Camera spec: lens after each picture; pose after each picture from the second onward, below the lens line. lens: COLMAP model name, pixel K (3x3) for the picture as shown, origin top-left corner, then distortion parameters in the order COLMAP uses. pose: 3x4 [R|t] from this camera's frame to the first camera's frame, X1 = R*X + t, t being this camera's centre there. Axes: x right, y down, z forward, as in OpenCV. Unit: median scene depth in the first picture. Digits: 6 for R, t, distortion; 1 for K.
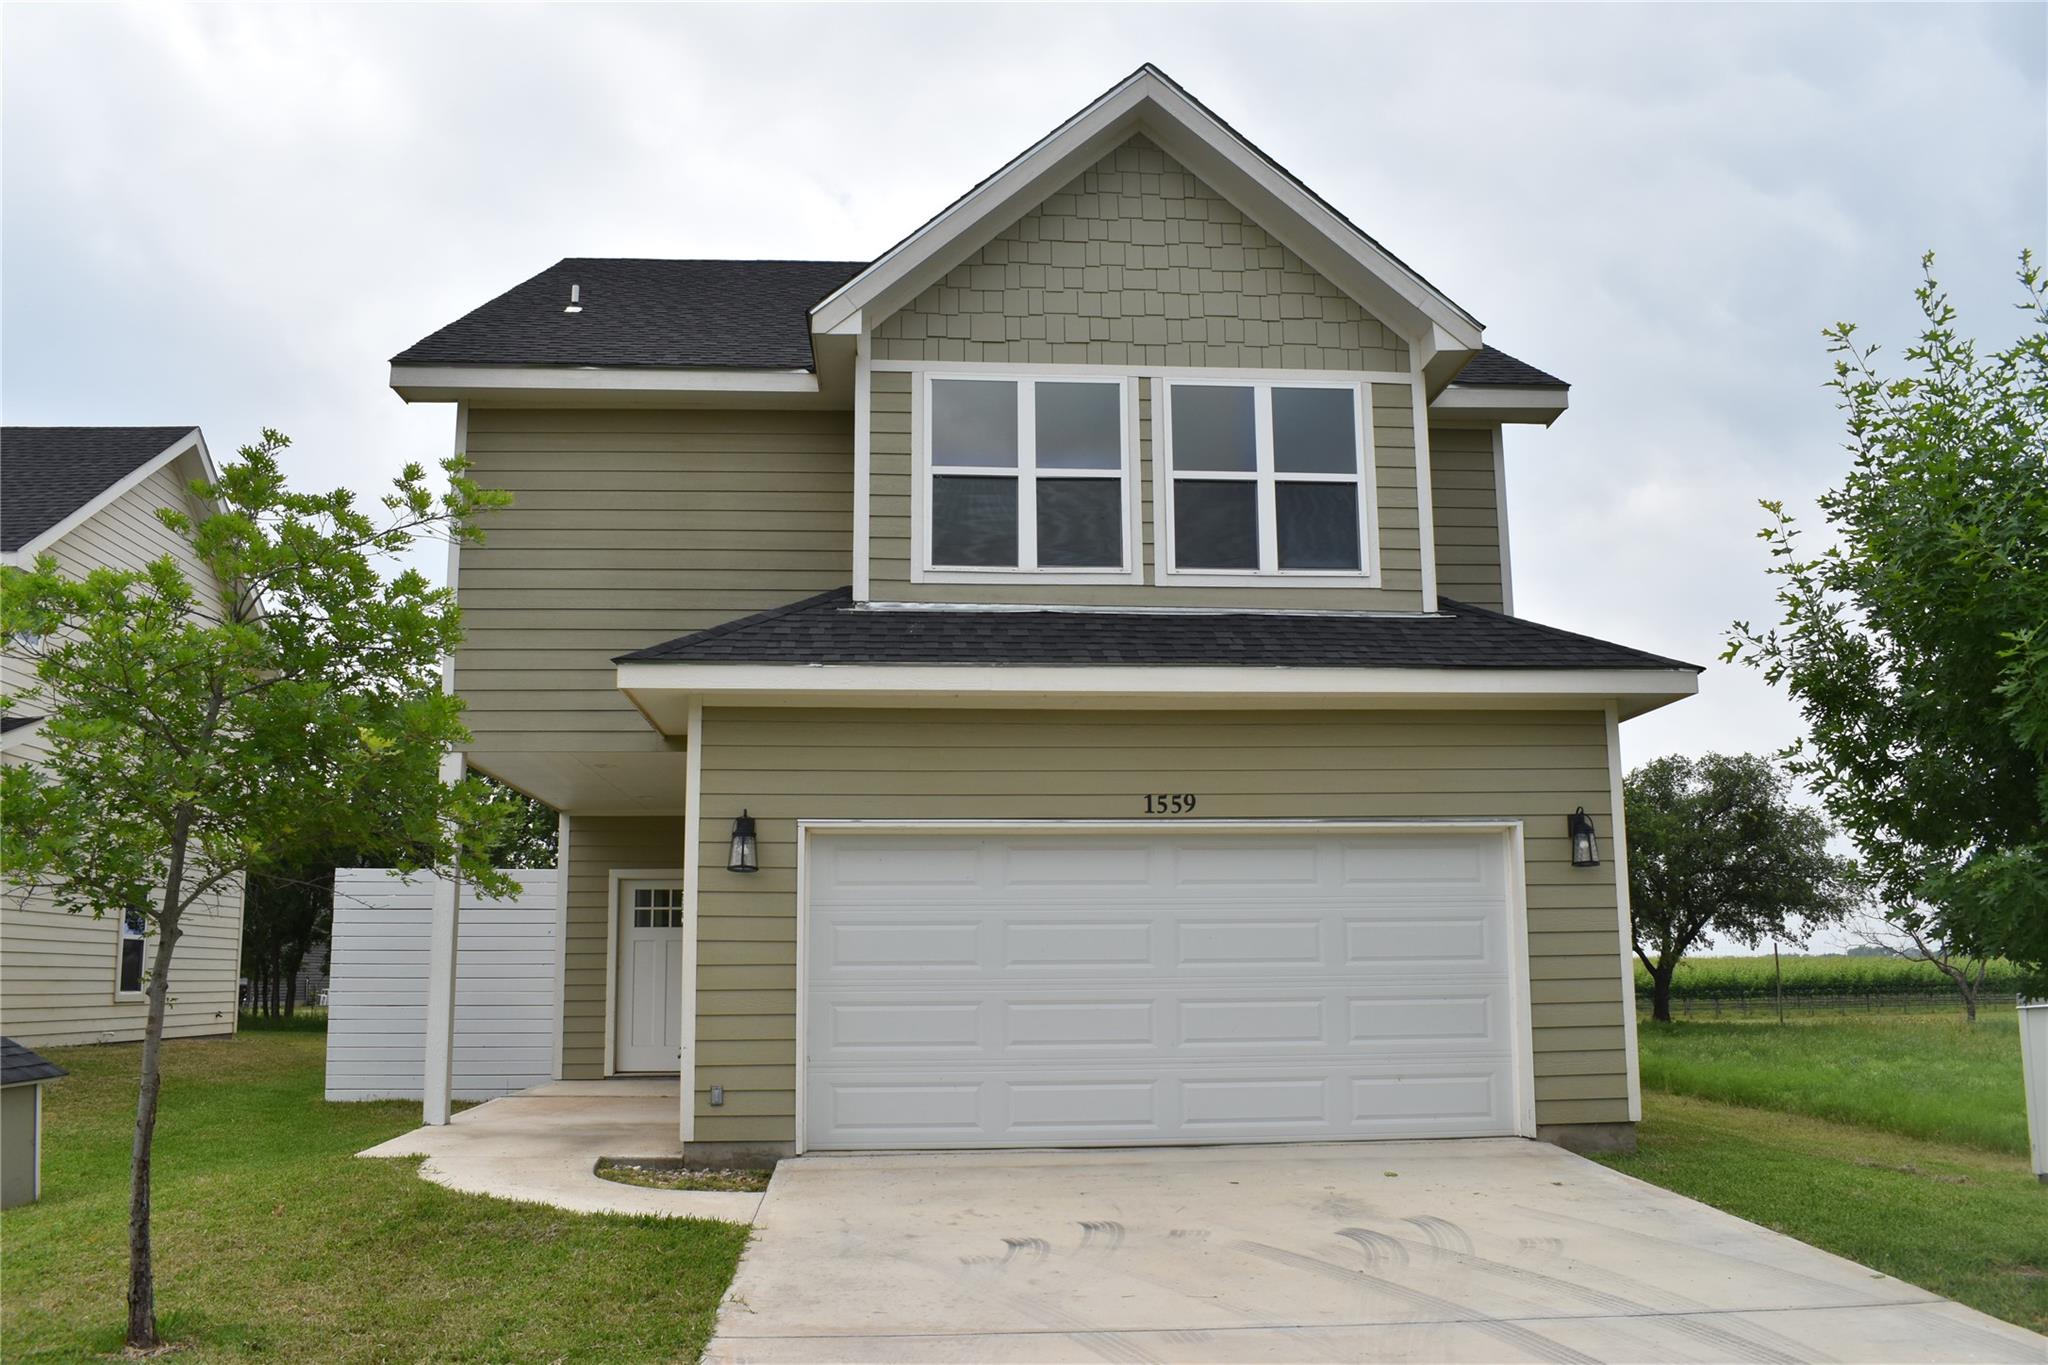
lens RADIAL K [[1730.3, 0, 1024.0], [0, 1730.3, 682.5], [0, 0, 1]] dist [-0.084527, -0.009153]
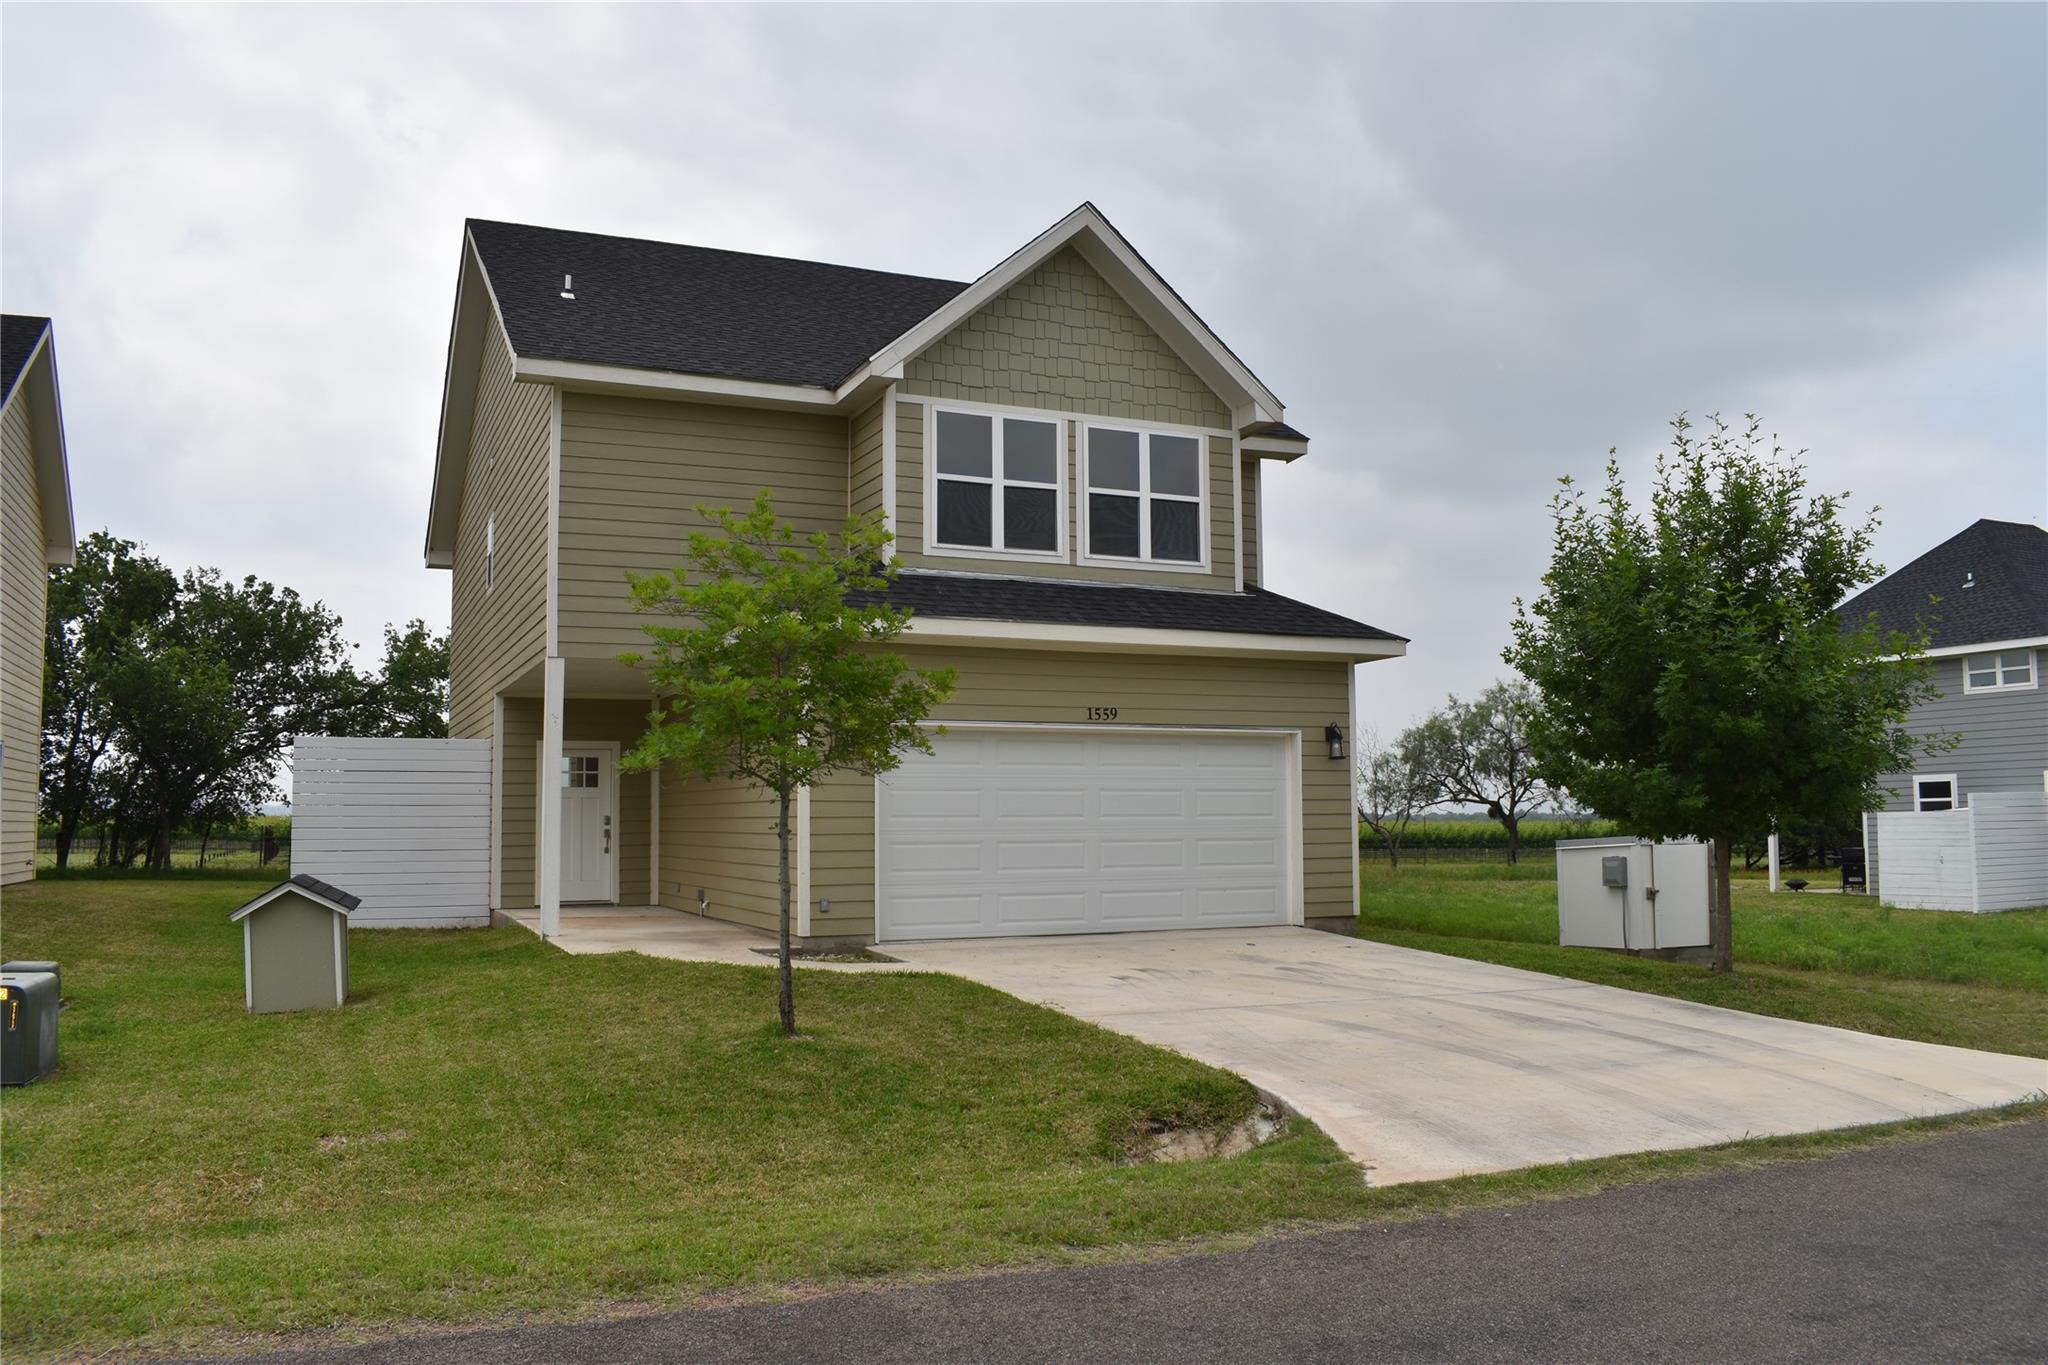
lens RADIAL K [[1730.3, 0, 1024.0], [0, 1730.3, 682.5], [0, 0, 1]] dist [-0.084527, -0.009153]
pose [[0.934812, 0.030809, 0.353803, -0.483736], [-0.060065, 0.995594, 0.072007, -0.059236], [-0.350026, -0.088564, 0.932544, -0.375267]]
